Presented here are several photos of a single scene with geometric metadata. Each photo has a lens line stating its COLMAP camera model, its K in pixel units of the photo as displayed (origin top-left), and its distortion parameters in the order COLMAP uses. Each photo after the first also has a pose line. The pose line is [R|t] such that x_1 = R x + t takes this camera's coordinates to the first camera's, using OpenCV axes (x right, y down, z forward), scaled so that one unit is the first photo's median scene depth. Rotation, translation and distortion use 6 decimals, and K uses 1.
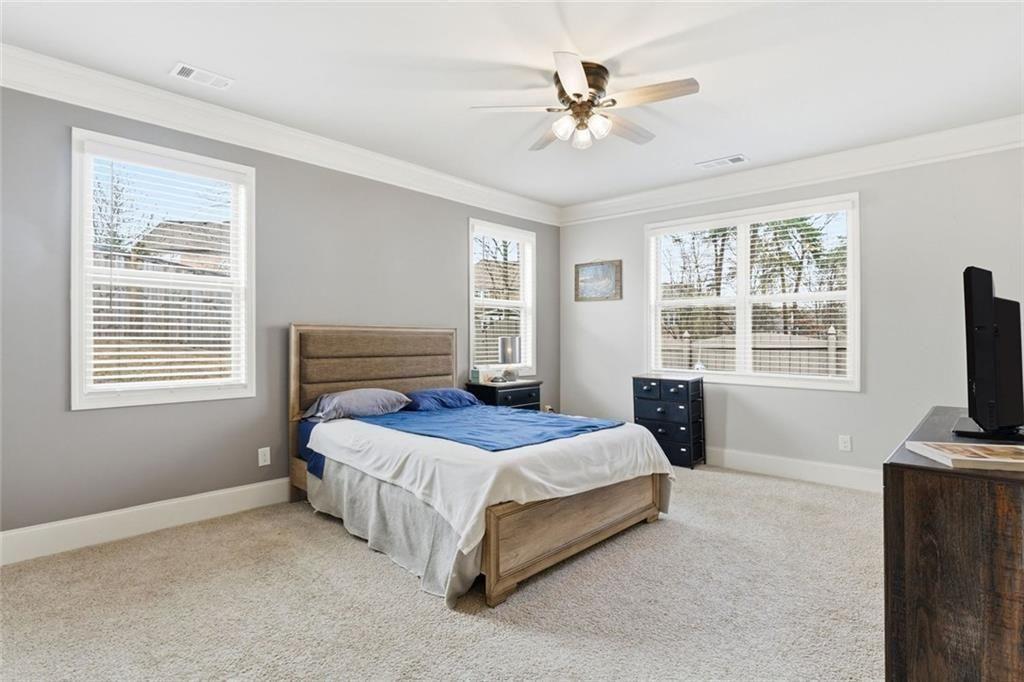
lens RADIAL K [[546.1, 0, 517.1], [0, 546.1, 340.3], [0, 0, 1]] dist [-0.000200, -0.003565]
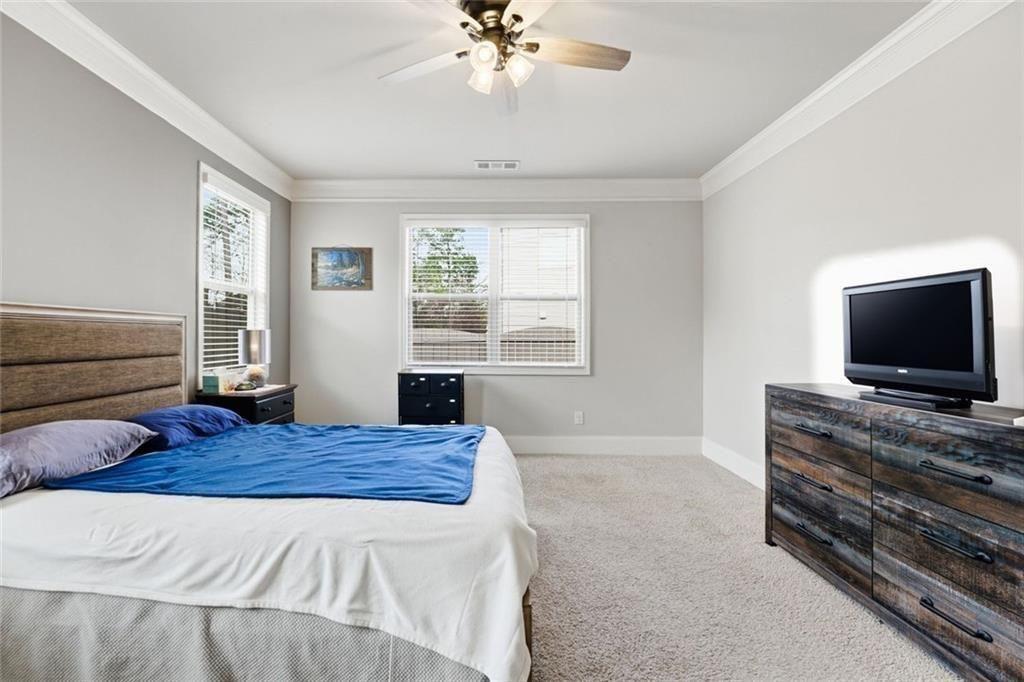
lens RADIAL K [[467.6, 0, 506.0], [0, 467.6, 333.0], [0, 0, 1]] dist [-0.028849, 0.004507]
pose [[0.742292, 0.002162, 0.670073, -0.216749], [0.002138, 0.999982, -0.005595, 0.003591], [-0.670073, 0.005586, 0.742274, 0.326859]]
